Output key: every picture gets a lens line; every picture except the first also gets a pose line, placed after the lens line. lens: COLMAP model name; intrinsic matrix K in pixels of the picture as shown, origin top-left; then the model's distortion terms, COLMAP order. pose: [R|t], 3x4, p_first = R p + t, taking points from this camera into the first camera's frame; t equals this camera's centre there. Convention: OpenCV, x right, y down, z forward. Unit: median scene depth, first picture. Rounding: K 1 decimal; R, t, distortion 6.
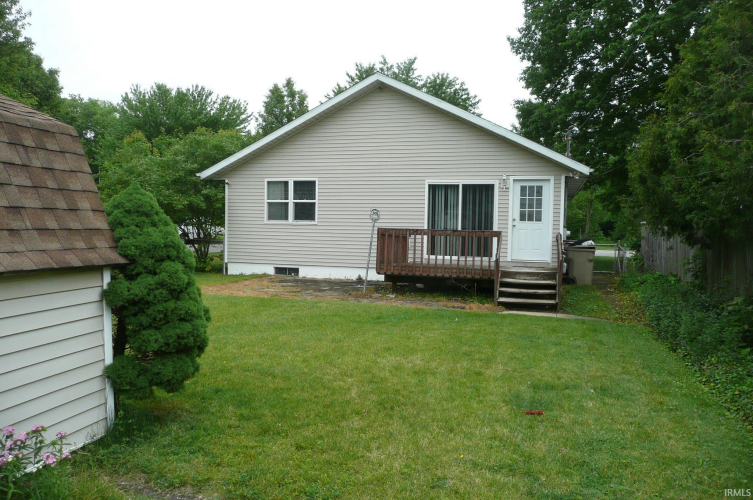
lens RADIAL K [[605.9, 0, 373.6], [0, 605.9, 254.0], [0, 0, 1]] dist [-0.023322, 0.018683]
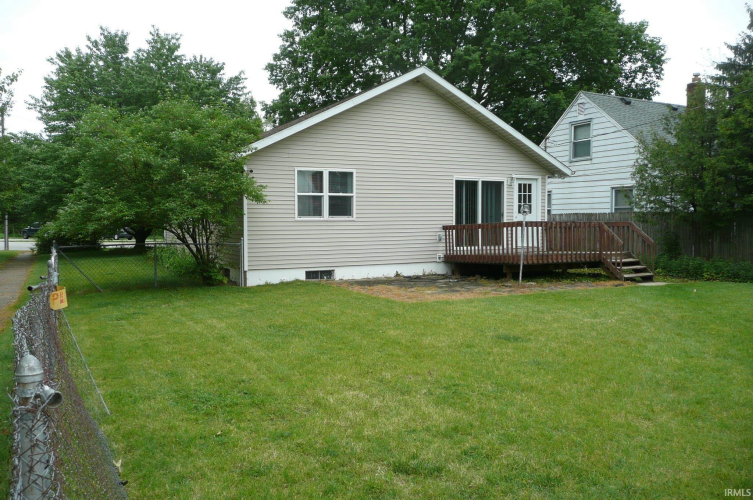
lens RADIAL K [[605.9, 0, 374.7], [0, 605.9, 247.9], [0, 0, 1]] dist [-0.023322, 0.018683]
pose [[0.708283, -0.051724, 0.704031, -0.713295], [0.053619, 0.998373, 0.019405, -0.023351], [-0.703889, 0.024006, 0.709904, 0.333193]]
